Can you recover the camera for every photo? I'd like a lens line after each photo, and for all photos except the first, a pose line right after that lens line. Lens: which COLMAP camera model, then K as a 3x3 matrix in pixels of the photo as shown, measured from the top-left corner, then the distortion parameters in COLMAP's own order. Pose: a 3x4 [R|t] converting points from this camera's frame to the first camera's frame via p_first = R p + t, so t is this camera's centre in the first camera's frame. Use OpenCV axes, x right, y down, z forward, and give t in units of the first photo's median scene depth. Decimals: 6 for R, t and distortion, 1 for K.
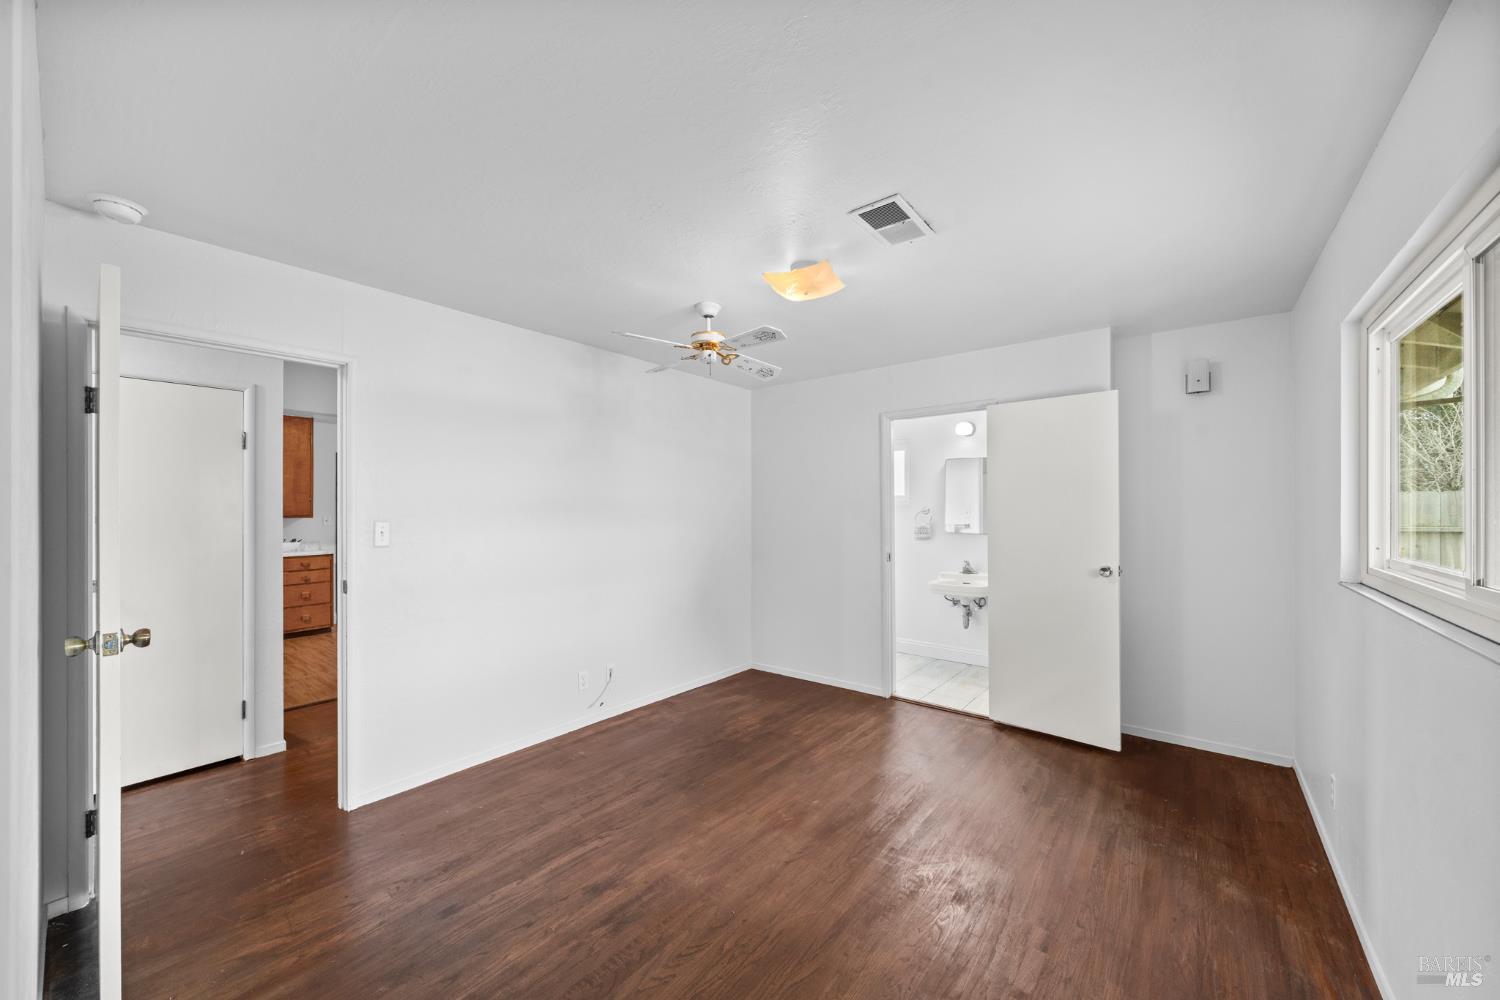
lens RADIAL K [[541.9, 0, 750.1], [0, 541.9, 506.4], [0, 0, 1]] dist [-0.005403, -0.000276]
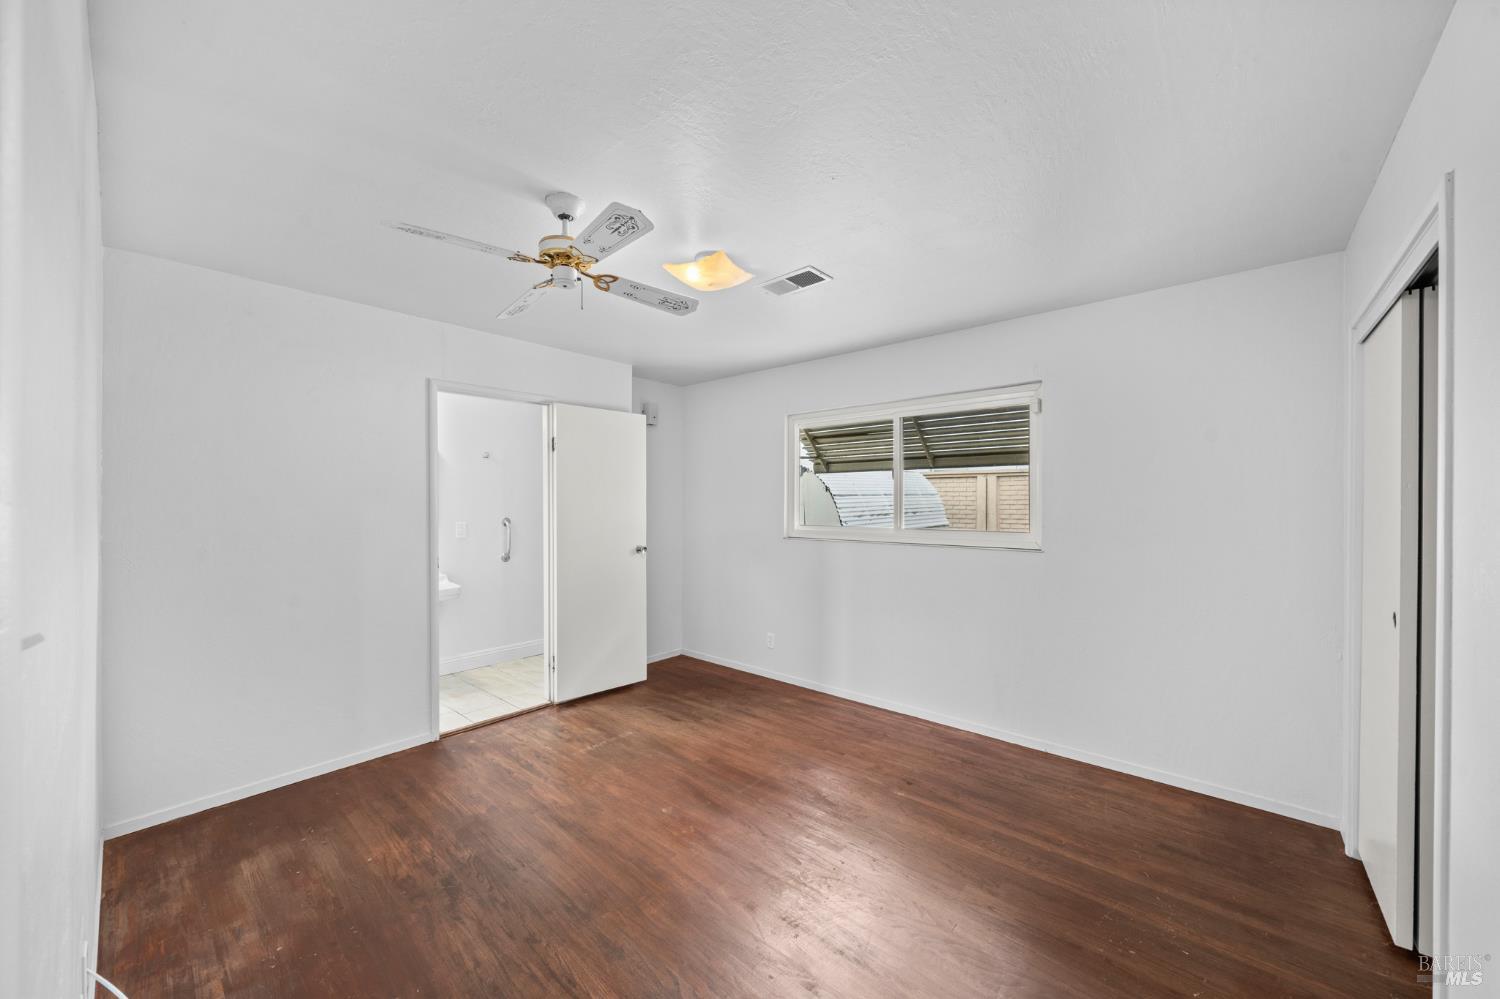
lens RADIAL K [[541.9, 0, 753.2], [0, 541.9, 503.8], [0, 0, 1]] dist [-0.005403, -0.000276]
pose [[0.054167, 0.002729, 0.998528, -0.590691], [-0.007293, 0.999971, -0.002337, 0.007454], [-0.998505, -0.007156, 0.054185, 0.574831]]
